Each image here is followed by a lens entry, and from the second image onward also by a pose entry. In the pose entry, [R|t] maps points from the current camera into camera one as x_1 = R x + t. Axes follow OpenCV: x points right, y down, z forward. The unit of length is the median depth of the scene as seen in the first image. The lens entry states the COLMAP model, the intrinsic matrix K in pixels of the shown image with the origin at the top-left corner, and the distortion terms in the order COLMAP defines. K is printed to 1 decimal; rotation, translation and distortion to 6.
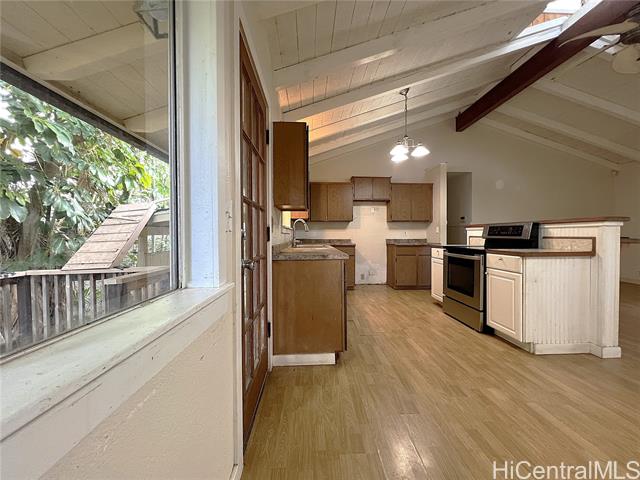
lens RADIAL K [[258.7, 0, 320.0], [0, 258.7, 240.0], [0, 0, 1]] dist [-0.000816, -0.000518]
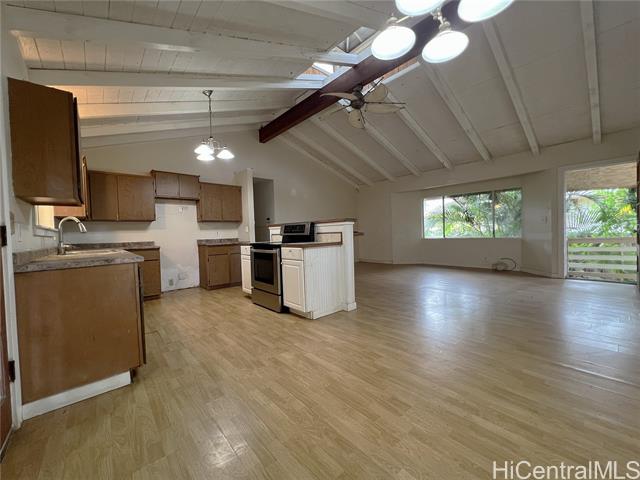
lens RADIAL K [[256.7, 0, 320.0], [0, 256.7, 240.0], [0, 0, 1]] dist [-0.002160, 0.000309]
pose [[0.777886, -0.037485, 0.627287, 0.023669], [0.040057, 0.999147, 0.010032, 0.011364], [-0.627128, 0.017324, 0.778724, -0.056731]]
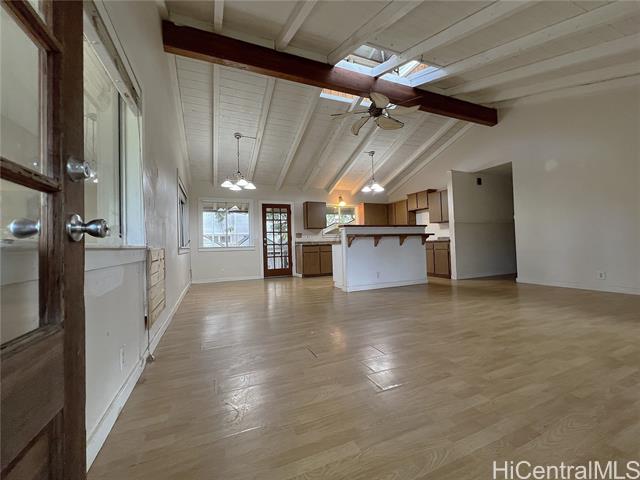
lens RADIAL K [[256.7, 0, 320.0], [0, 256.7, 240.0], [0, 0, 1]] dist [-0.002160, 0.000309]
pose [[0.355707, -0.025590, -0.934247, 2.270955], [0.010707, 0.999671, -0.023306, 0.059969], [0.934536, -0.001712, 0.355864, 0.066131]]
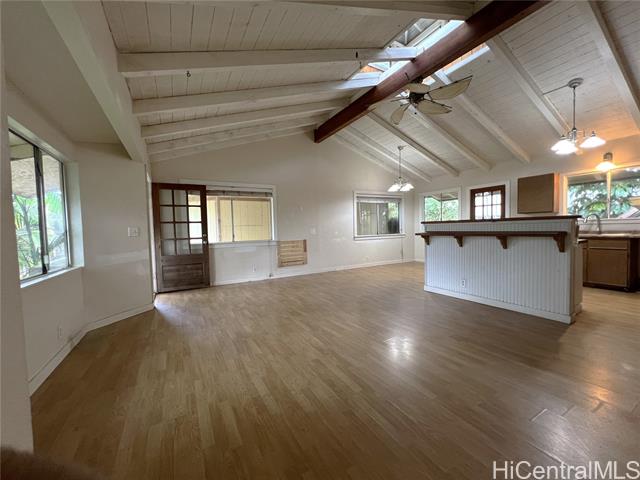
lens RADIAL K [[258.4, 0, 320.0], [0, 258.4, 240.0], [0, 0, 1]] dist [-0.000094, 0.000102]
pose [[-0.886598, 0.051061, -0.459713, 2.157984], [0.020772, 0.997281, 0.070708, -0.081694], [0.462074, 0.053141, -0.885248, 1.848432]]
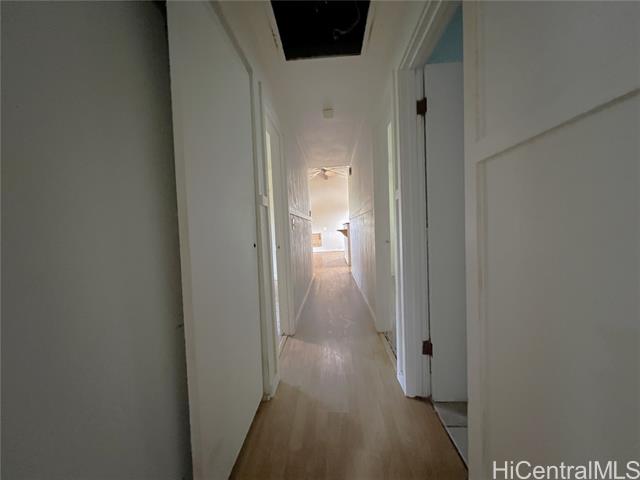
lens RADIAL K [[256.7, 0, 320.0], [0, 256.7, 240.0], [0, 0, 1]] dist [-0.002160, 0.000309]
pose [[-0.994889, 0.044756, 0.090509, 0.898339], [0.050951, 0.996428, 0.067340, -0.103224], [-0.087172, 0.071607, -0.993616, 3.943744]]
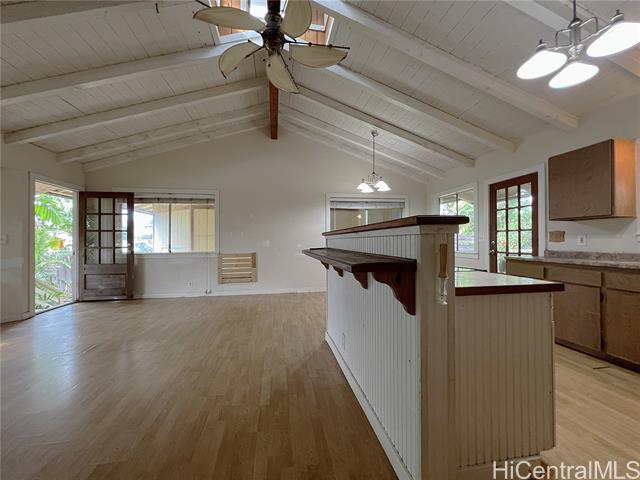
lens RADIAL K [[258.7, 0, 320.0], [0, 258.7, 240.0], [0, 0, 1]] dist [-0.000816, -0.000518]
pose [[-0.991719, 0.010947, -0.127962, 1.040300], [0.008202, 0.999725, 0.021954, -0.062313], [0.128167, 0.020723, -0.991536, 1.752275]]
